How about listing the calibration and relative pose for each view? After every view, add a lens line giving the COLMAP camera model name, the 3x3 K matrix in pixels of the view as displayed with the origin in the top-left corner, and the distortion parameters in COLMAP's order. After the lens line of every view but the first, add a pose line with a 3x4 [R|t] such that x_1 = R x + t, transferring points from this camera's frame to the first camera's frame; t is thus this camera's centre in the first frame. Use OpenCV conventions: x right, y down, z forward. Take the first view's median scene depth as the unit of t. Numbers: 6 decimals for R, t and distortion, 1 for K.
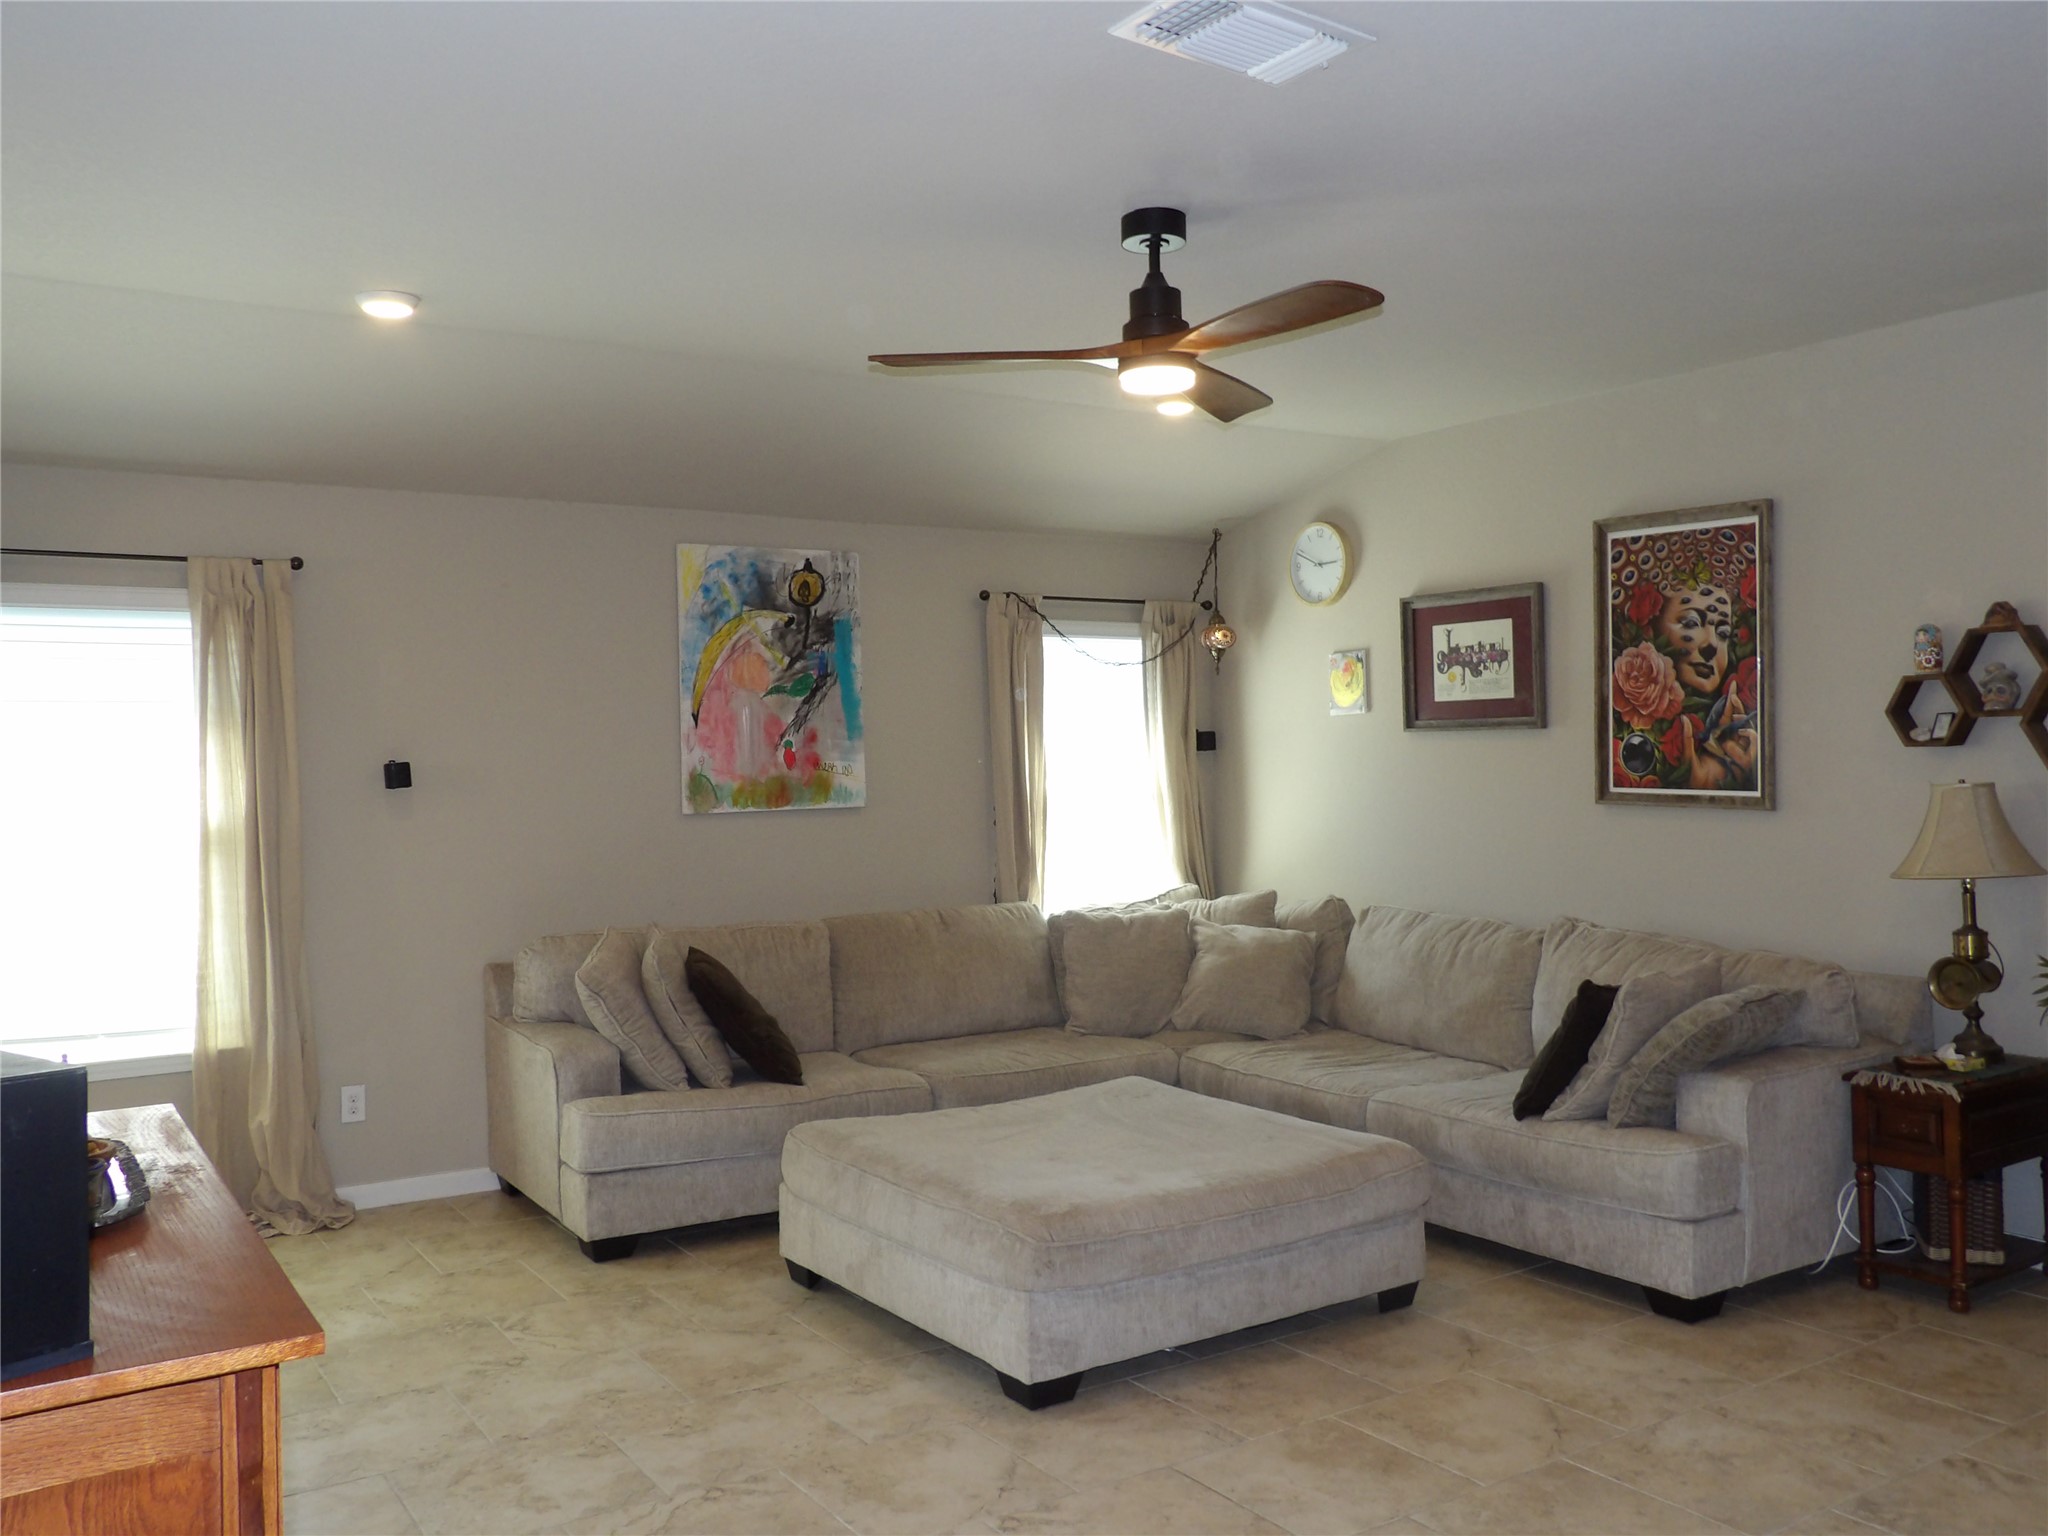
lens RADIAL K [[1693.8, 0, 1030.3], [0, 1693.8, 754.8], [0, 0, 1]] dist [-0.031183, 0.006022]
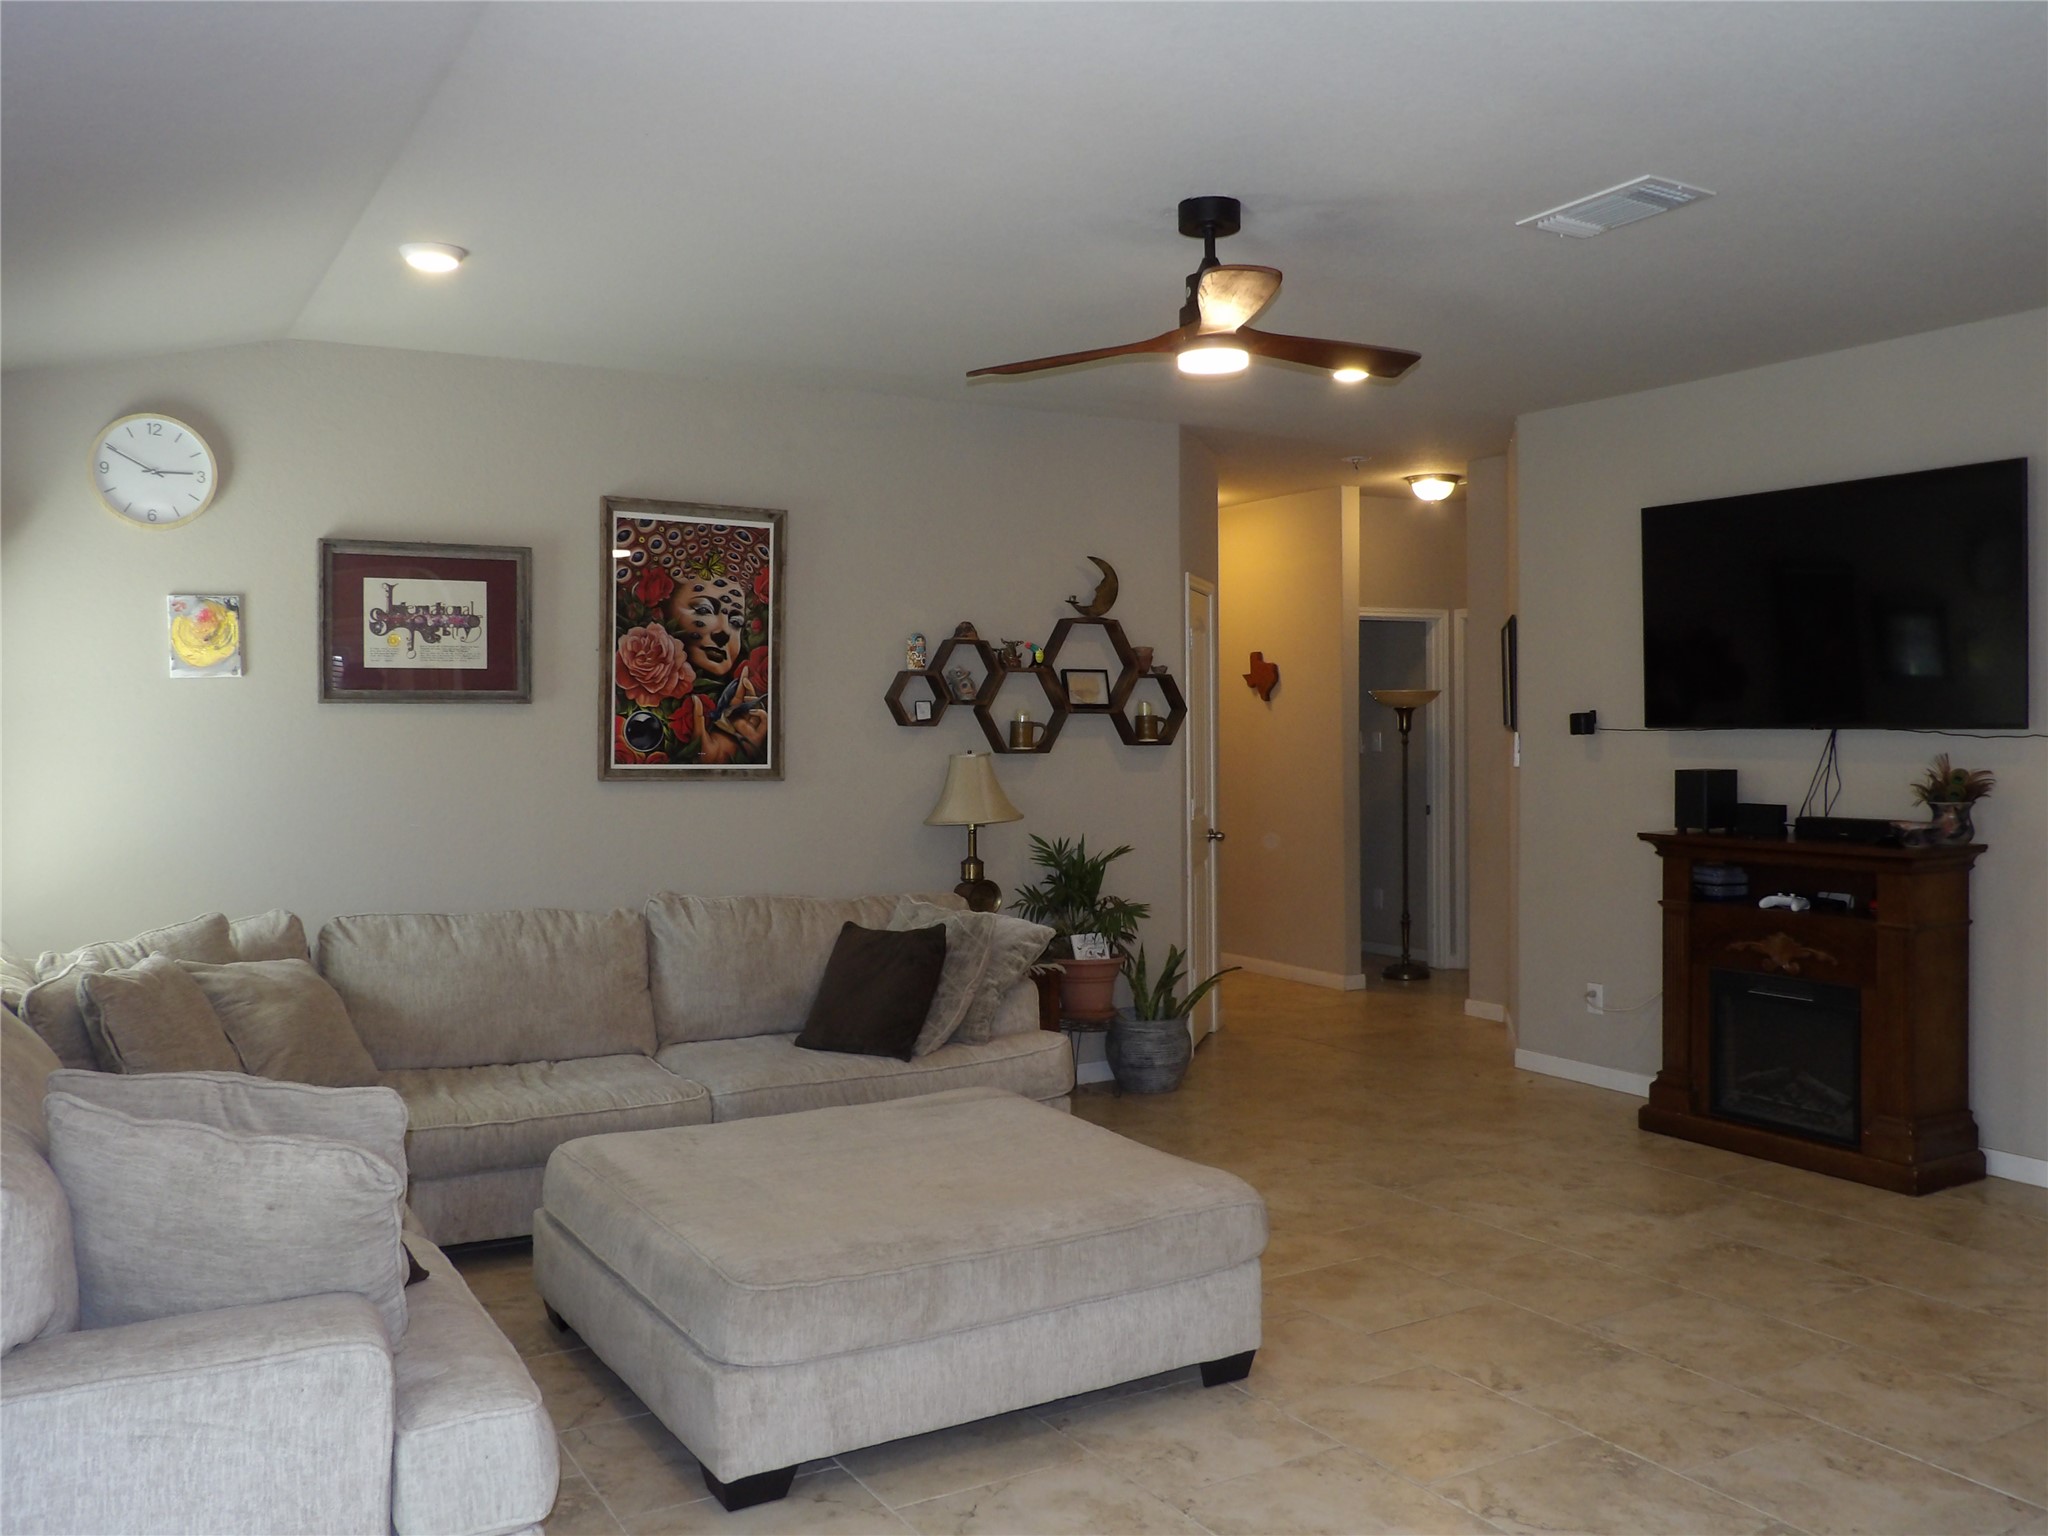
lens RADIAL K [[1693.8, 0, 1028.2], [0, 1693.8, 776.5], [0, 0, 1]] dist [-0.031183, 0.006022]
pose [[0.057437, -0.015610, 0.998227, -0.670103], [0.002045, 0.999877, 0.015518, 0.012061], [-0.998347, 0.001150, 0.057462, 0.720437]]
